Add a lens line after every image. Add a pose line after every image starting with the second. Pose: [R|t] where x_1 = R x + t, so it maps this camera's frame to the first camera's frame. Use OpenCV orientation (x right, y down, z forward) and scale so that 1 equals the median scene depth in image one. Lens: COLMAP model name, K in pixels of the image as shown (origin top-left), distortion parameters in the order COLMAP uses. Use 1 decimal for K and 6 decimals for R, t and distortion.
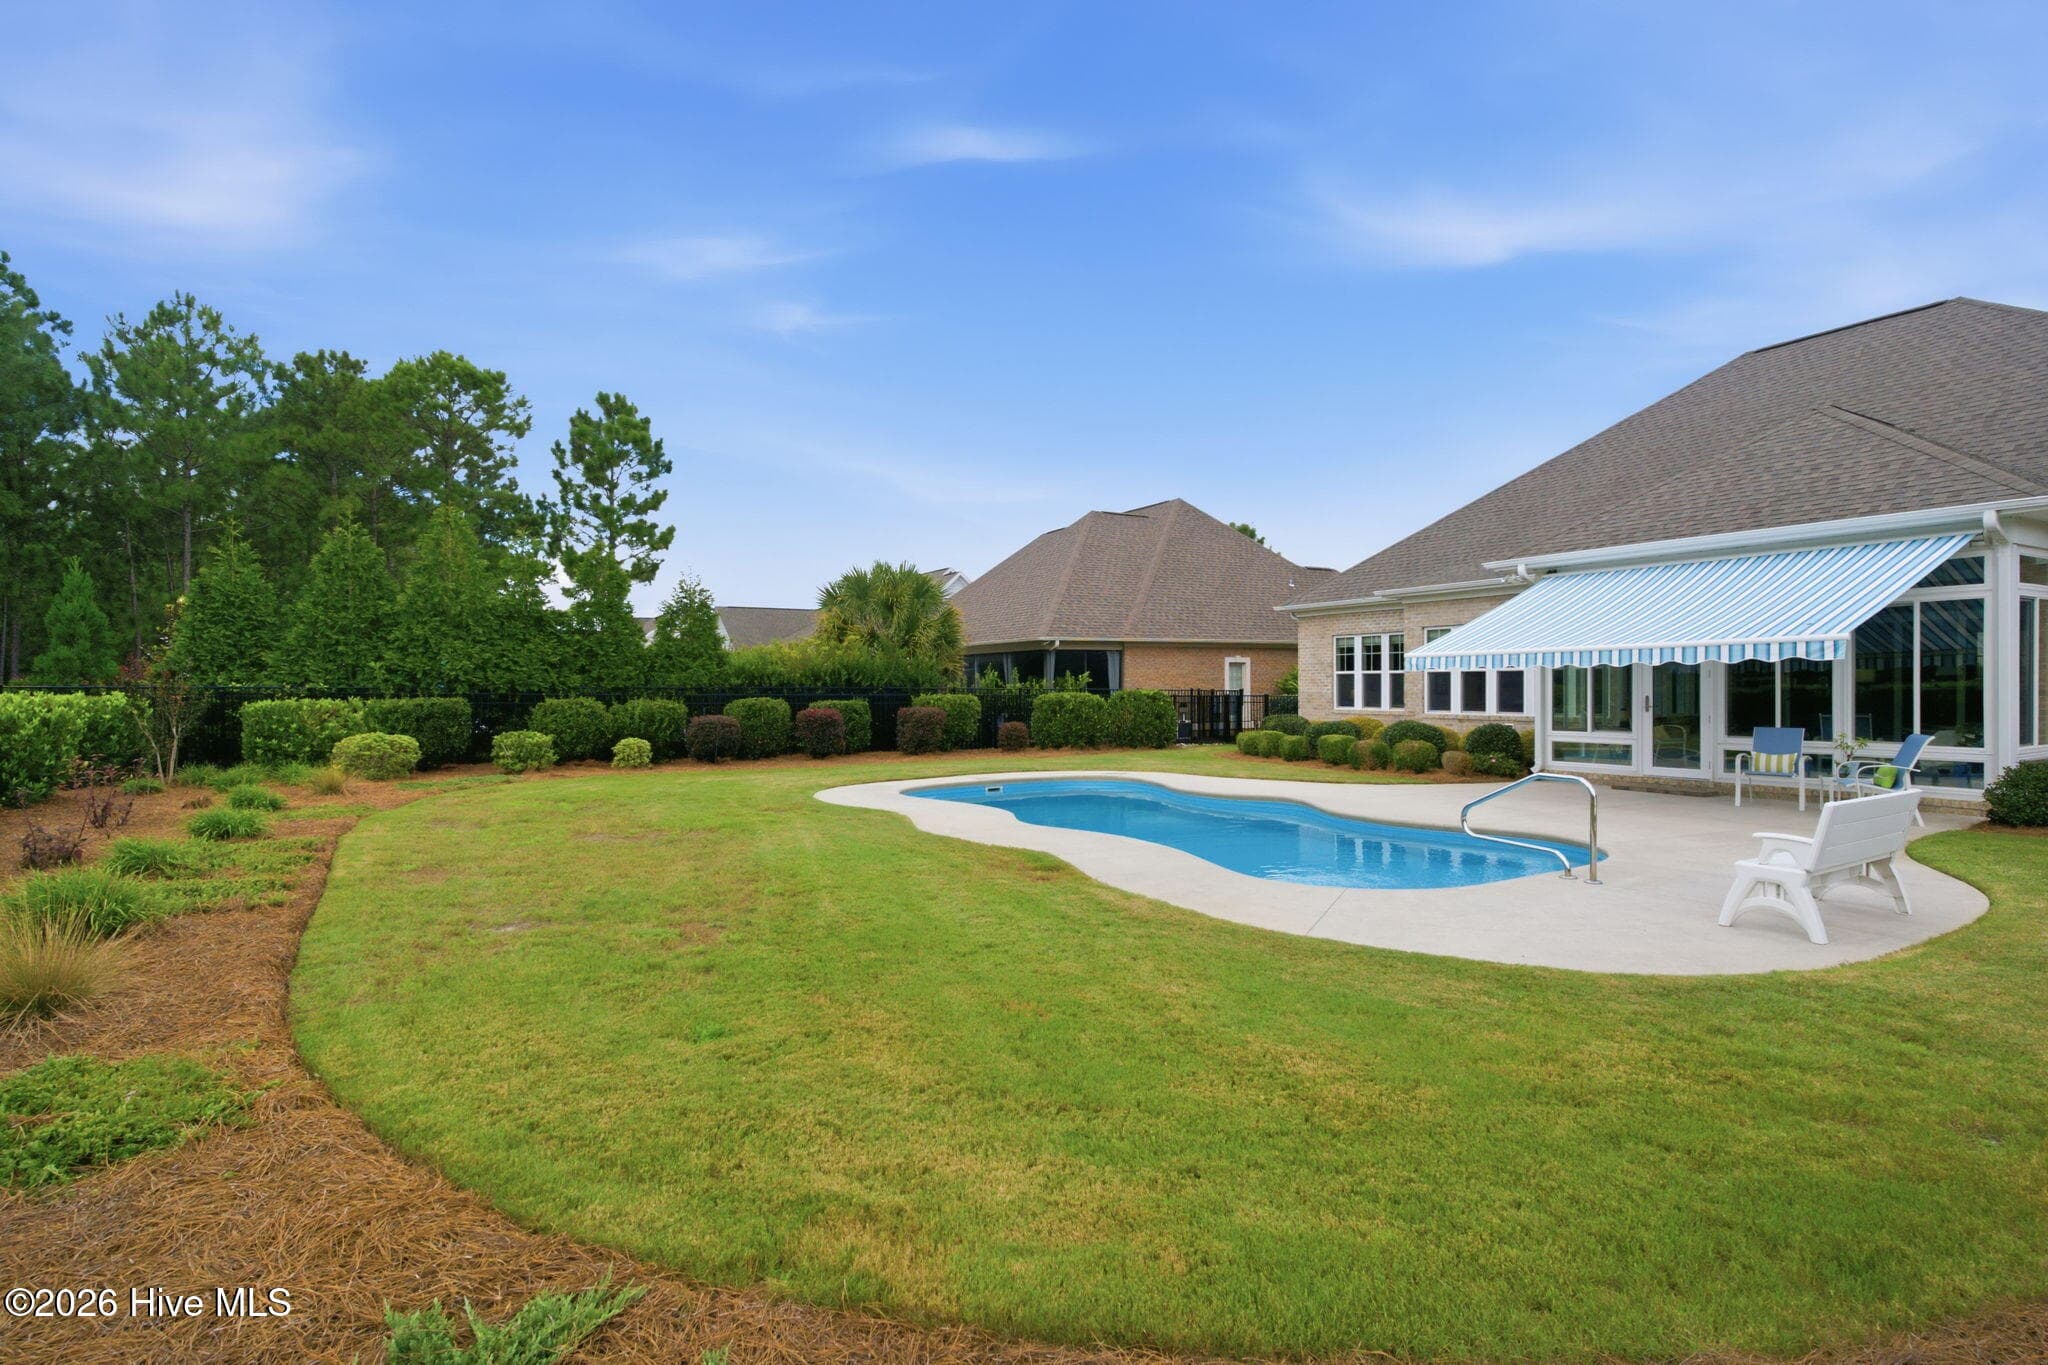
lens RADIAL K [[994.4, 0, 1019.0], [0, 994.4, 685.7], [0, 0, 1]] dist [-0.005603, 0.001630]
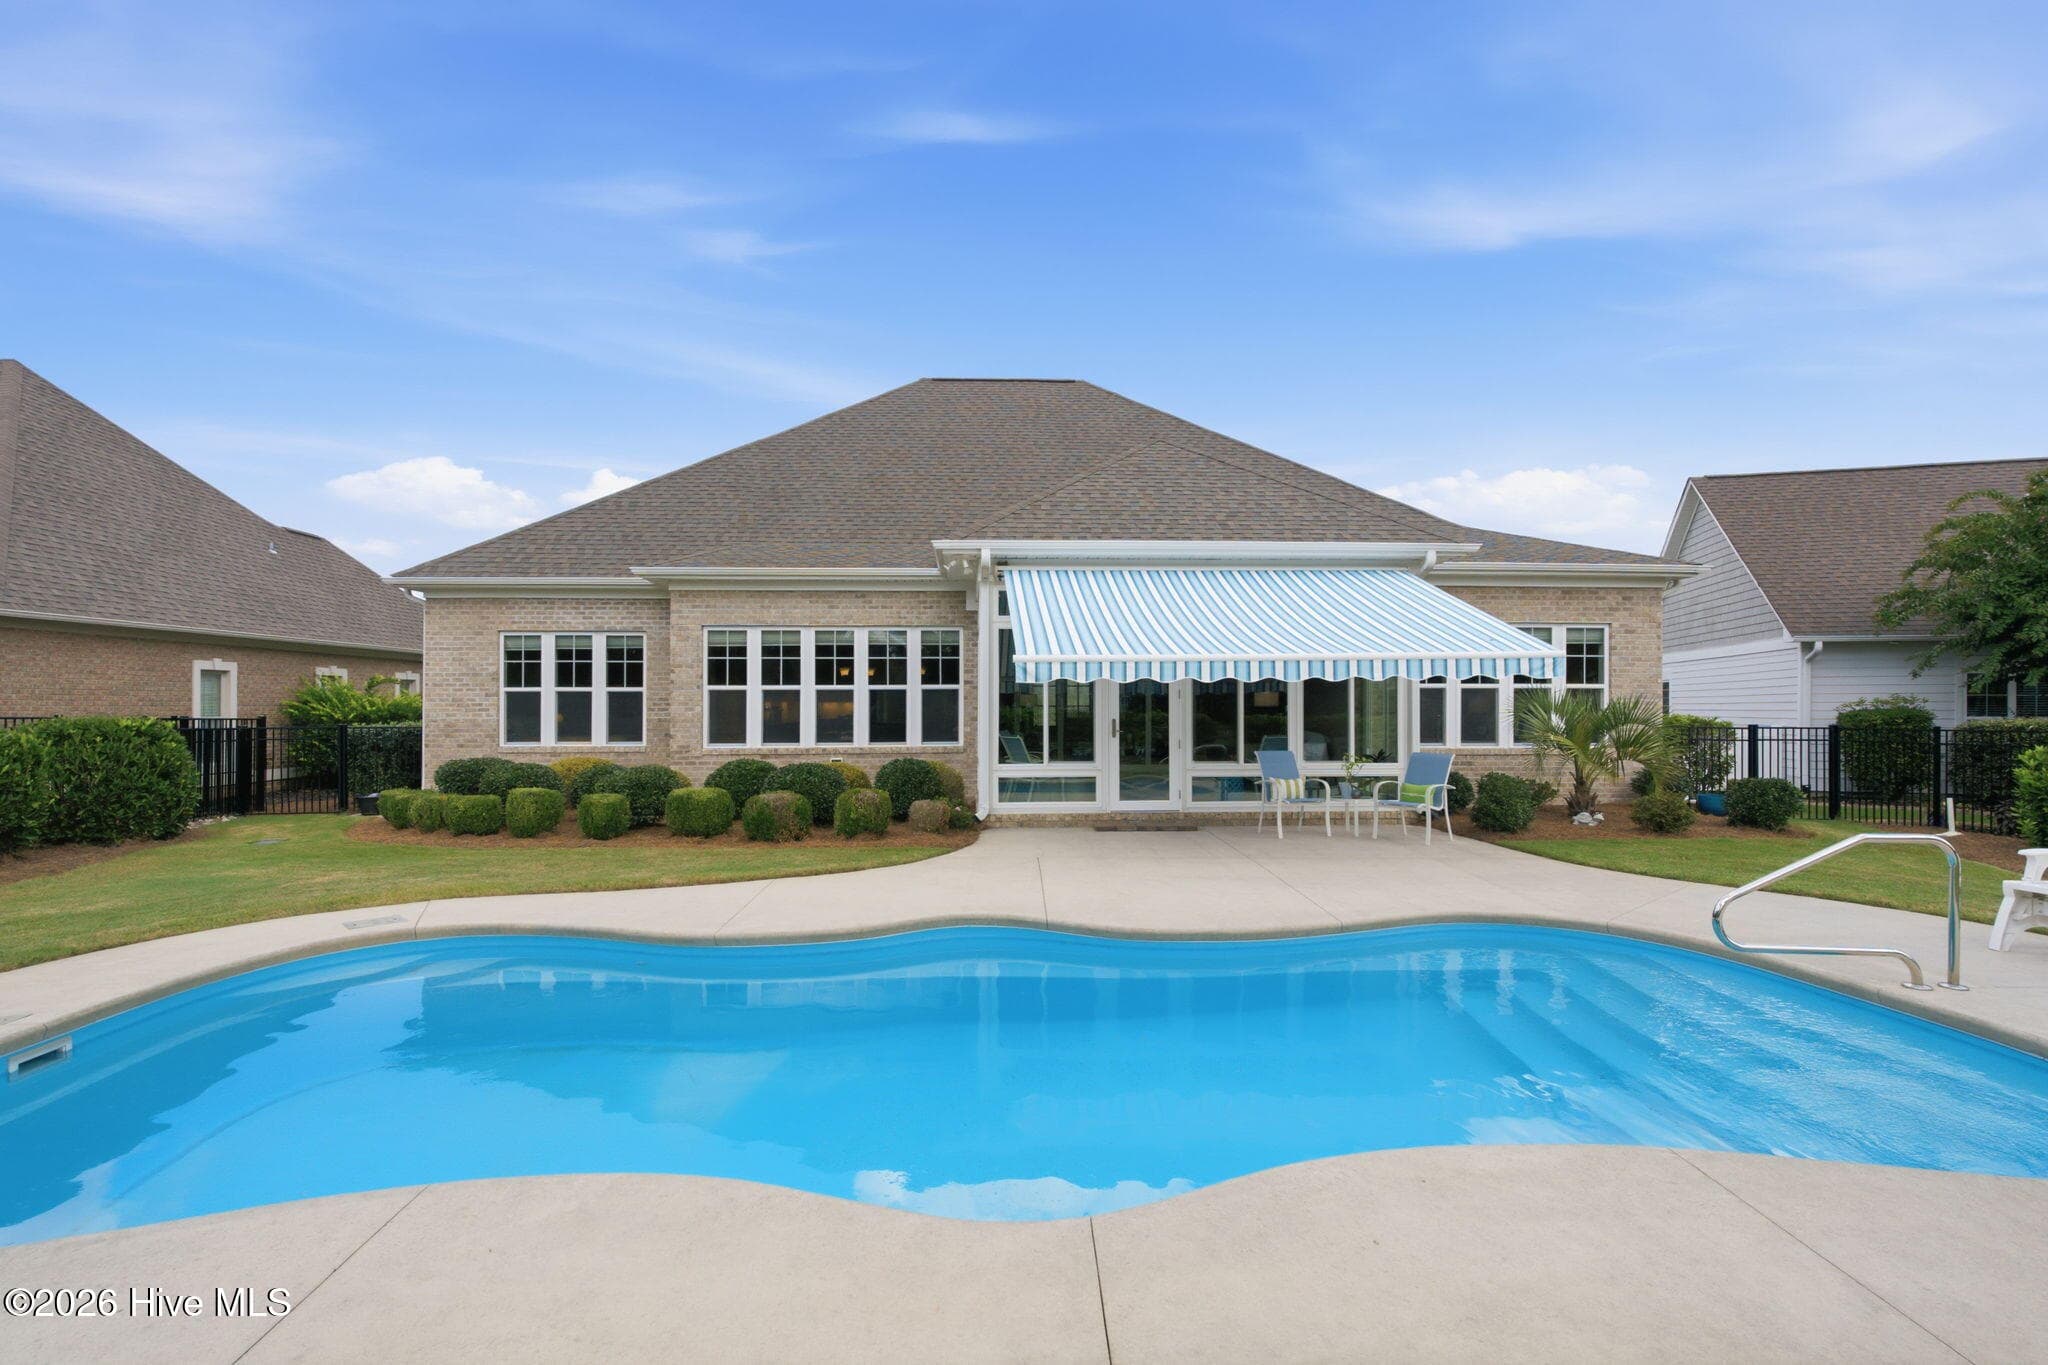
lens RADIAL K [[994.4, 0, 1044.3], [0, 994.4, 706.4], [0, 0, 1]] dist [-0.005603, 0.001630]
pose [[0.442952, 0.004814, 0.896532, -0.154233], [0.002096, 0.999977, -0.006404, 0.004220], [-0.896543, 0.004716, 0.442932, 0.606987]]
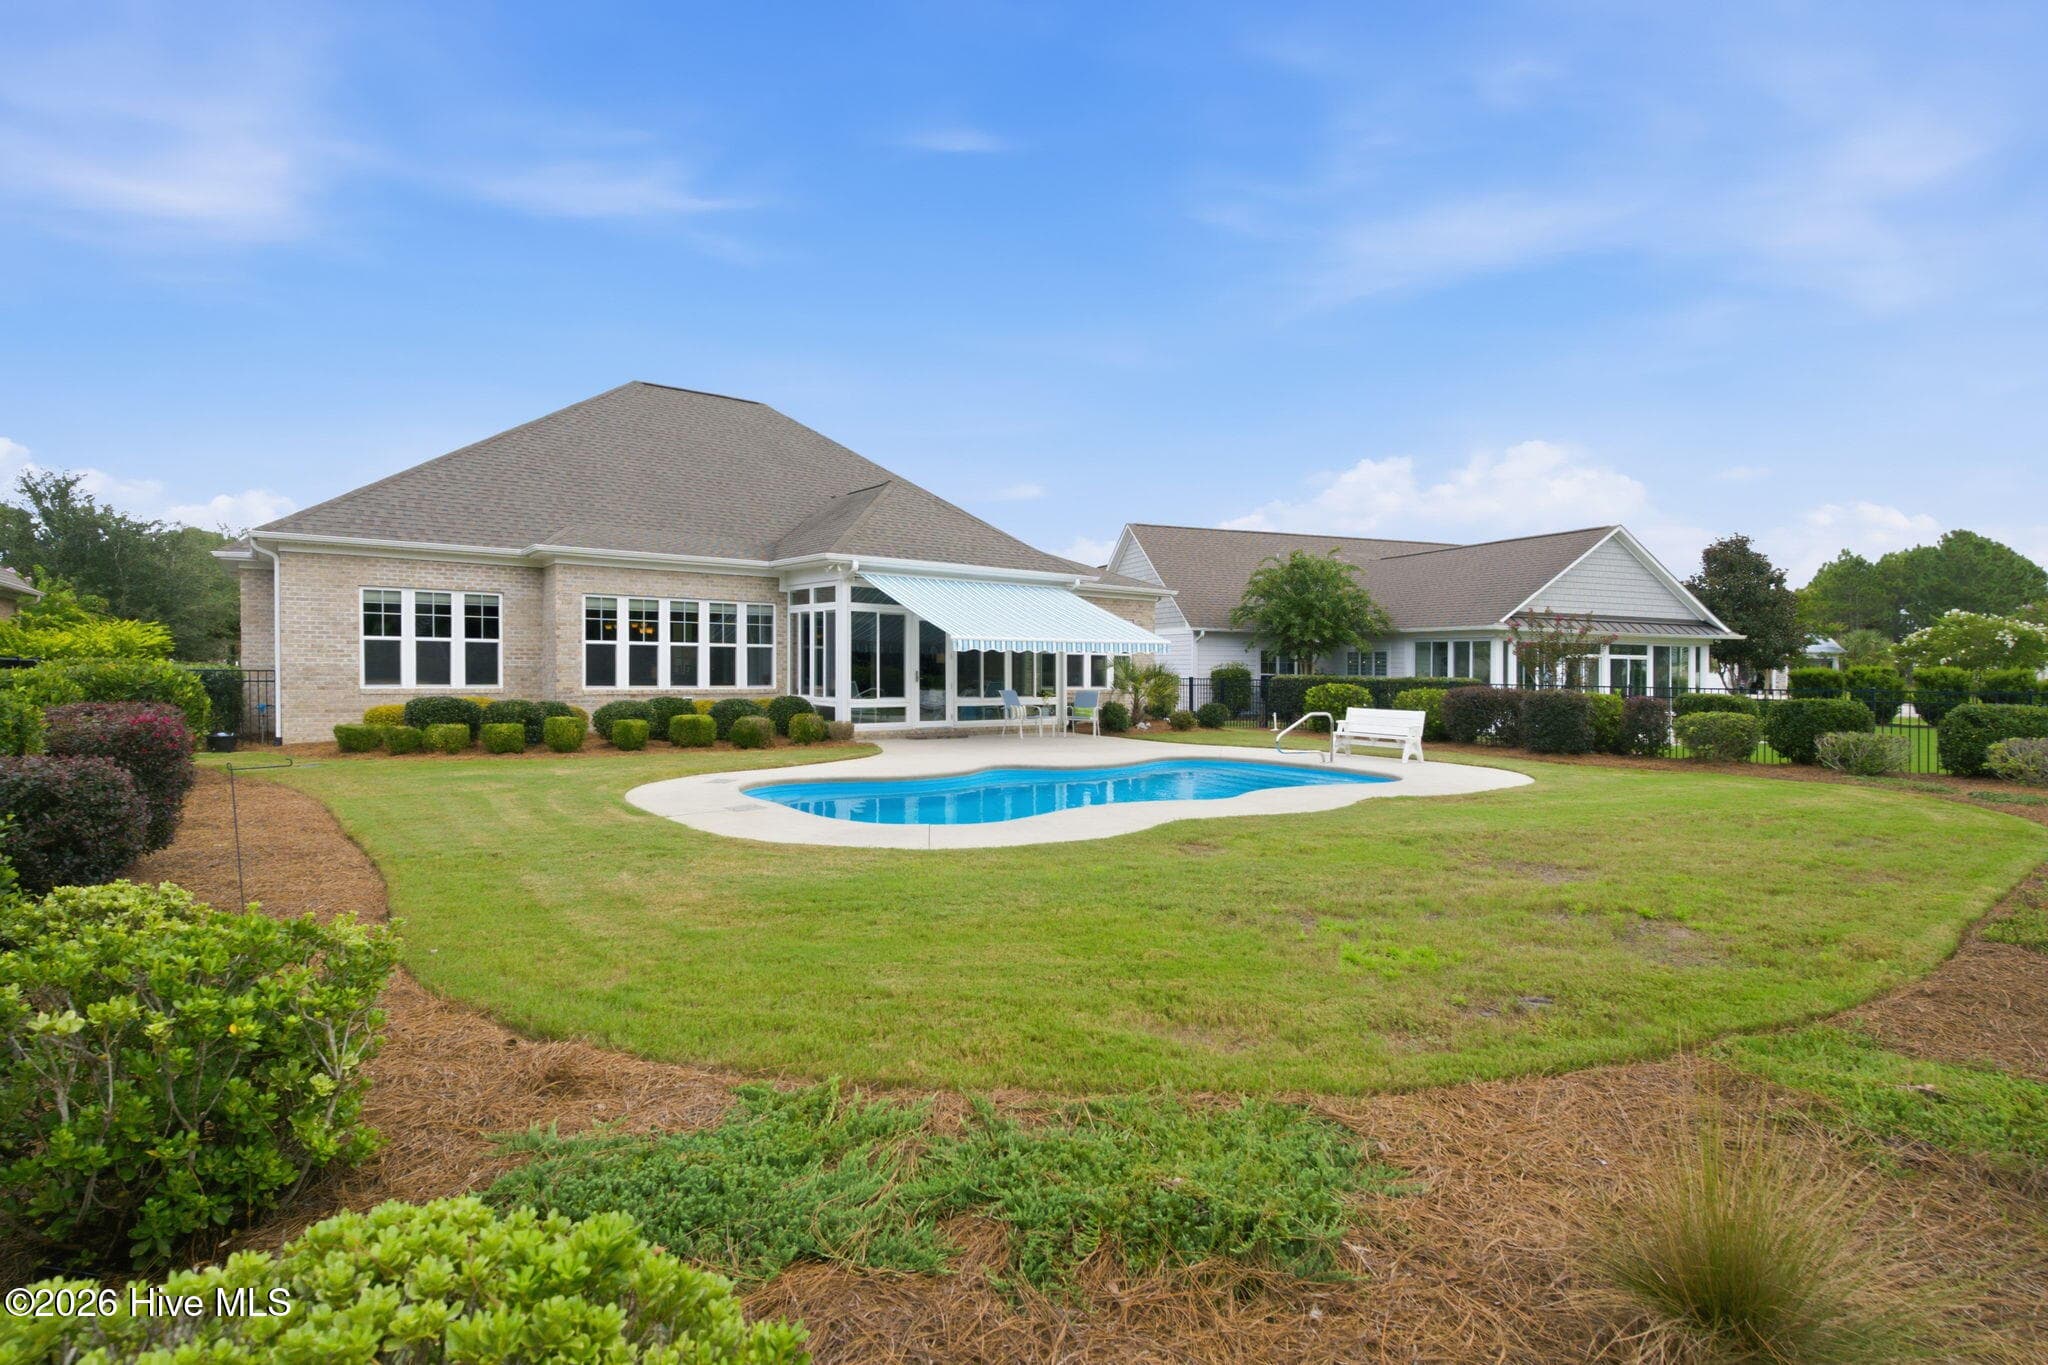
lens RADIAL K [[973.9, 0, 1040.5], [0, 973.9, 688.9], [0, 0, 1]] dist [-0.026106, 0.000030]
pose [[-0.143576, -0.024262, 0.989342, -0.668530], [-0.013199, 0.999657, 0.022599, 0.002696], [-0.989551, -0.009813, -0.143847, 0.927585]]
